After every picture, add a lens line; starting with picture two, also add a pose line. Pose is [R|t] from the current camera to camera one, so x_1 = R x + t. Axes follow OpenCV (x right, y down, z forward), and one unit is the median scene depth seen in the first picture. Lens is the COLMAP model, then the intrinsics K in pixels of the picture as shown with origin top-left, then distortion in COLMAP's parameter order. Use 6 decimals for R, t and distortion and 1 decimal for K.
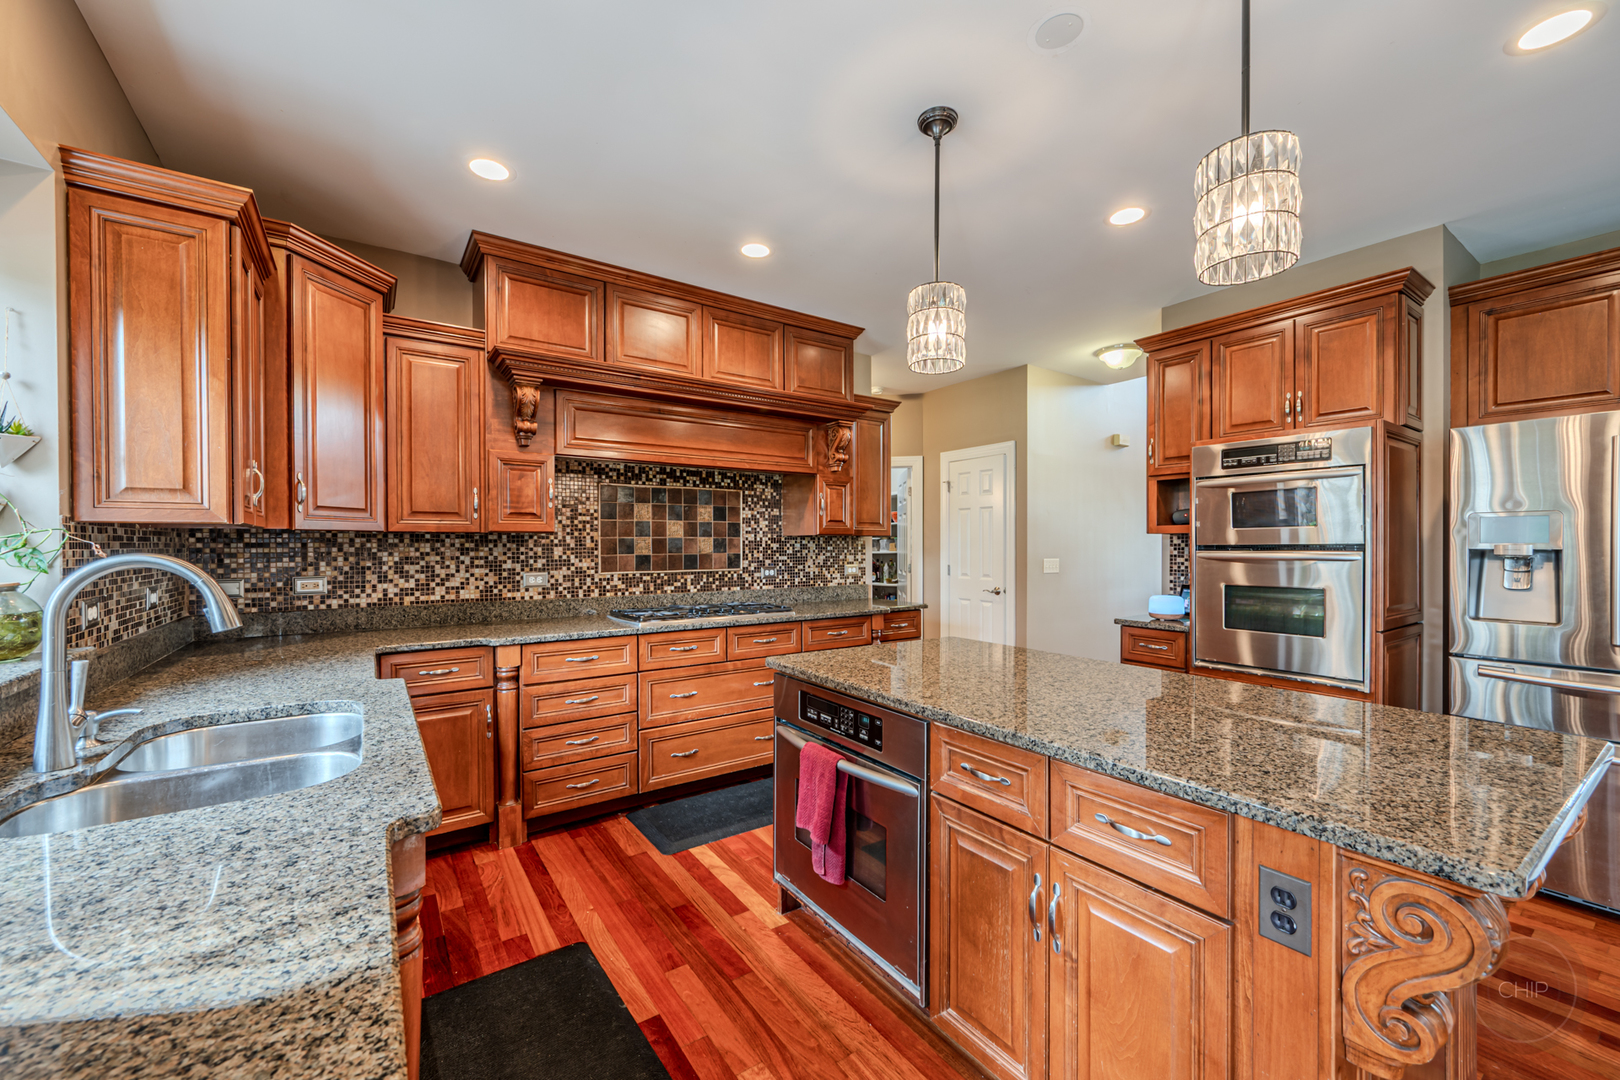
lens RADIAL K [[639.3, 0, 809.8], [0, 639.3, 547.5], [0, 0, 1]] dist [0.000328, 0.000195]
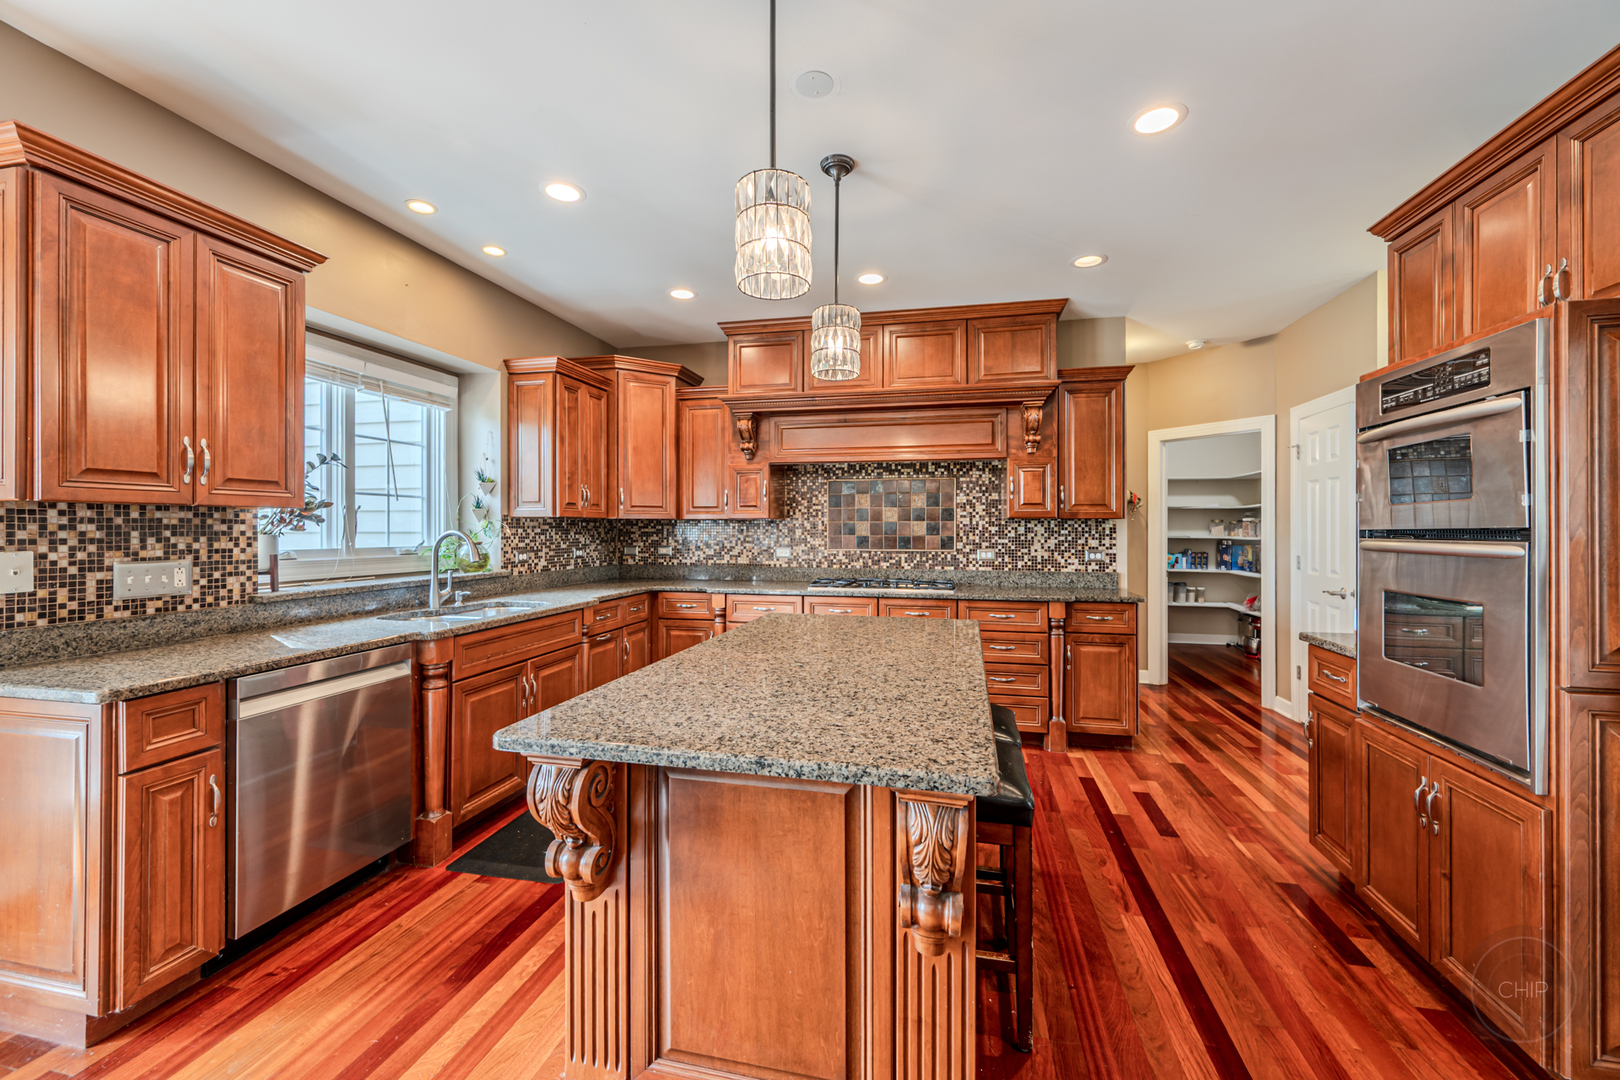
lens RADIAL K [[639.3, 0, 816.3], [0, 639.3, 529.9], [0, 0, 1]] dist [0.000328, 0.000195]
pose [[0.676679, 0.004878, -0.736262, 0.565096], [-0.006242, 0.999980, 0.000888, -0.000586], [0.736252, 0.003994, 0.676696, 0.100163]]
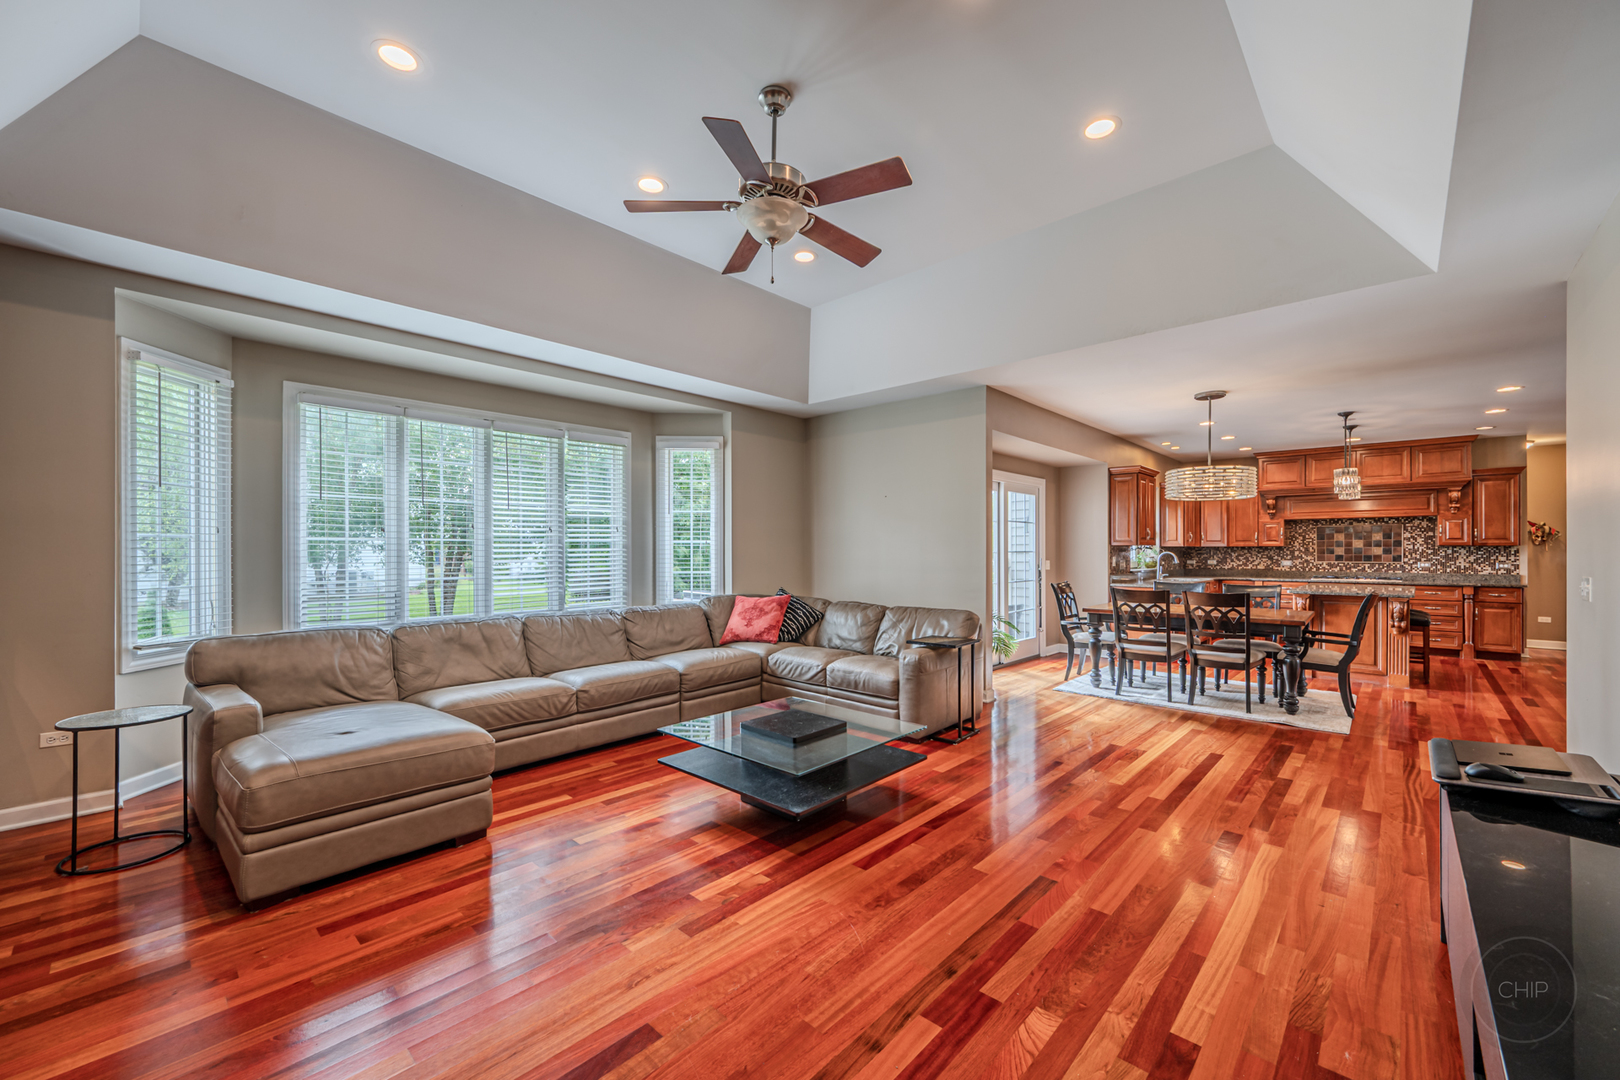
lens RADIAL K [[639.3, 0, 811.9], [0, 639.3, 553.9], [0, 0, 1]] dist [0.000328, 0.000195]
pose [[0.212788, 0.009227, -0.977055, 1.602554], [-0.002709, 0.999957, 0.008853, -0.007407], [0.977095, 0.000763, 0.212804, -1.388164]]
